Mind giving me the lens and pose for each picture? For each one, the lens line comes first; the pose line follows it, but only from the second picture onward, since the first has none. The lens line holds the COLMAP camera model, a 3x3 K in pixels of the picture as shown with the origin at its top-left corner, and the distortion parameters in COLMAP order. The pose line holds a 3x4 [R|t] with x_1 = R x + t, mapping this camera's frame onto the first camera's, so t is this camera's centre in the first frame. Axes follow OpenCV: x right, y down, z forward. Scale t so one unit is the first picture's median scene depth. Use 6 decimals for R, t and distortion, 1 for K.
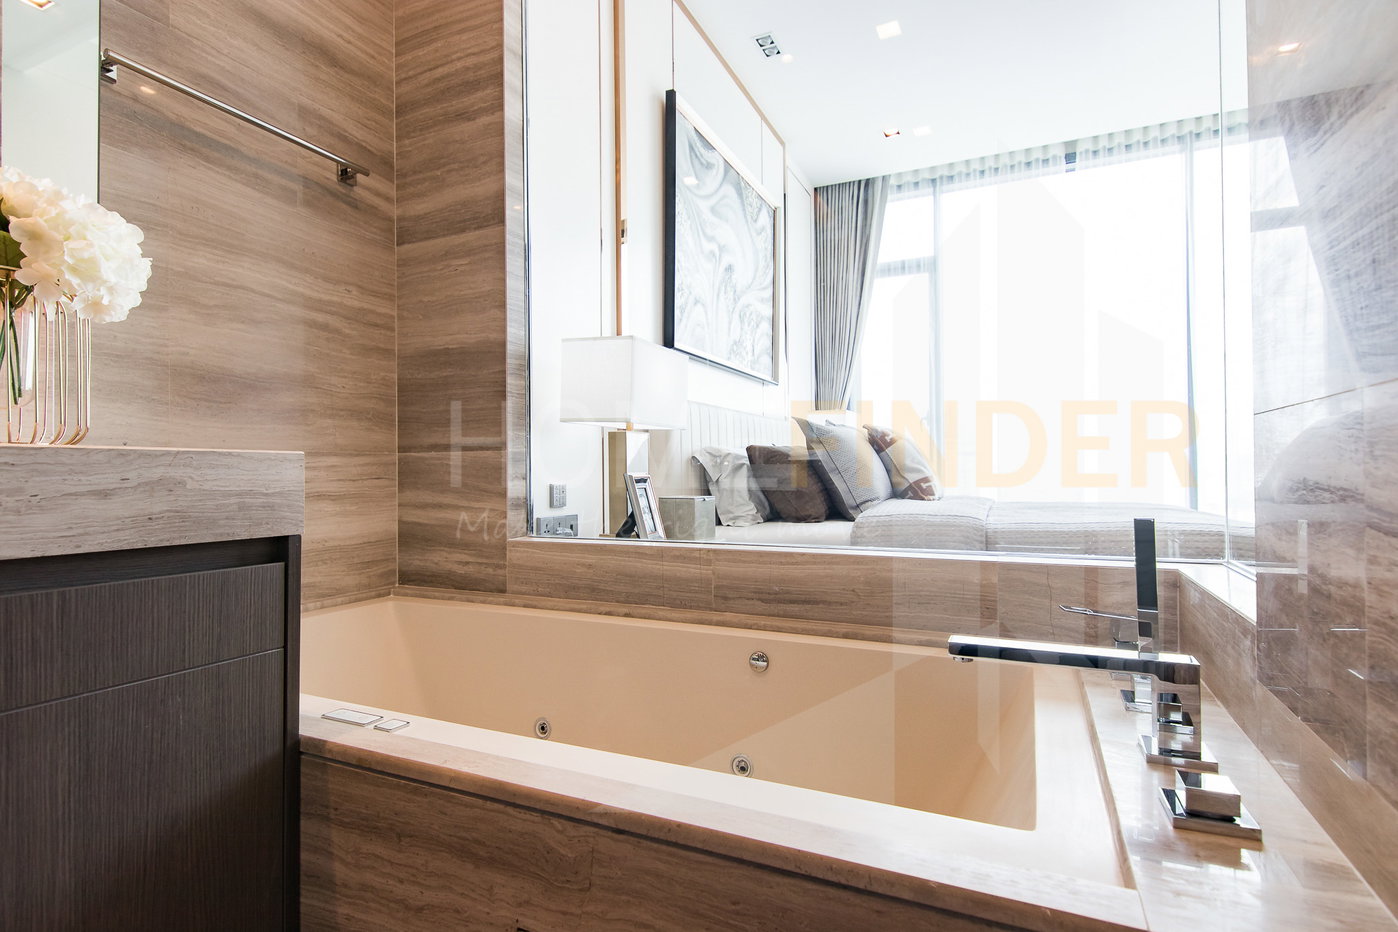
lens RADIAL K [[704.9, 0, 694.1], [0, 704.9, 466.6], [0, 0, 1]] dist [0.021706, -0.015422]
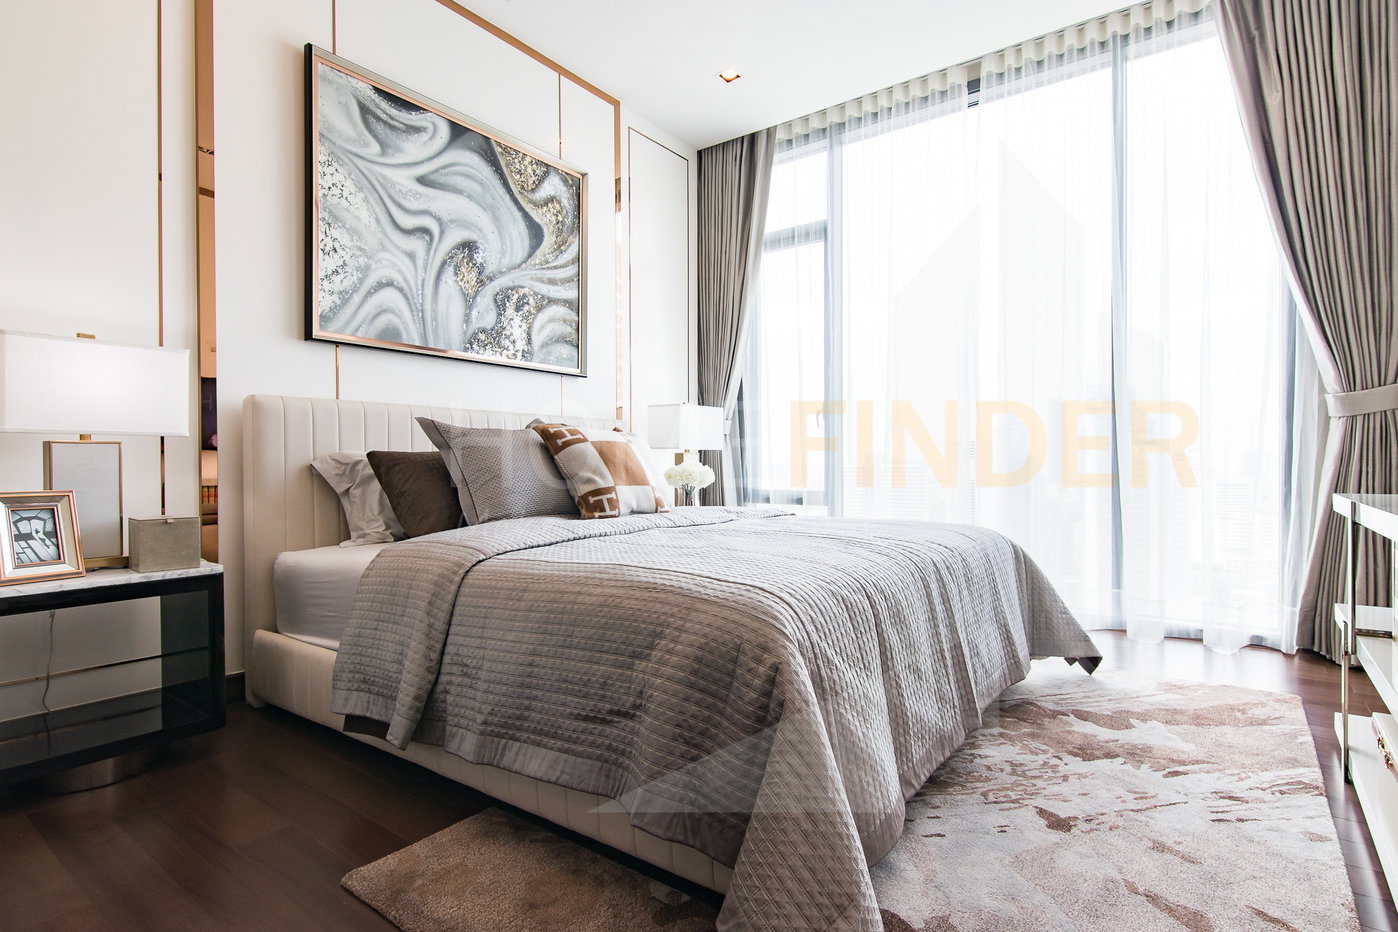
lens RADIAL K [[704.9, 0, 697.6], [0, 704.9, 468.1], [0, 0, 1]] dist [0.021706, -0.015422]
pose [[0.981136, 0.003282, -0.193293, 0.530128], [-0.000115, 0.999866, 0.016396, -0.019888], [0.193321, -0.016064, 0.981004, 0.196299]]
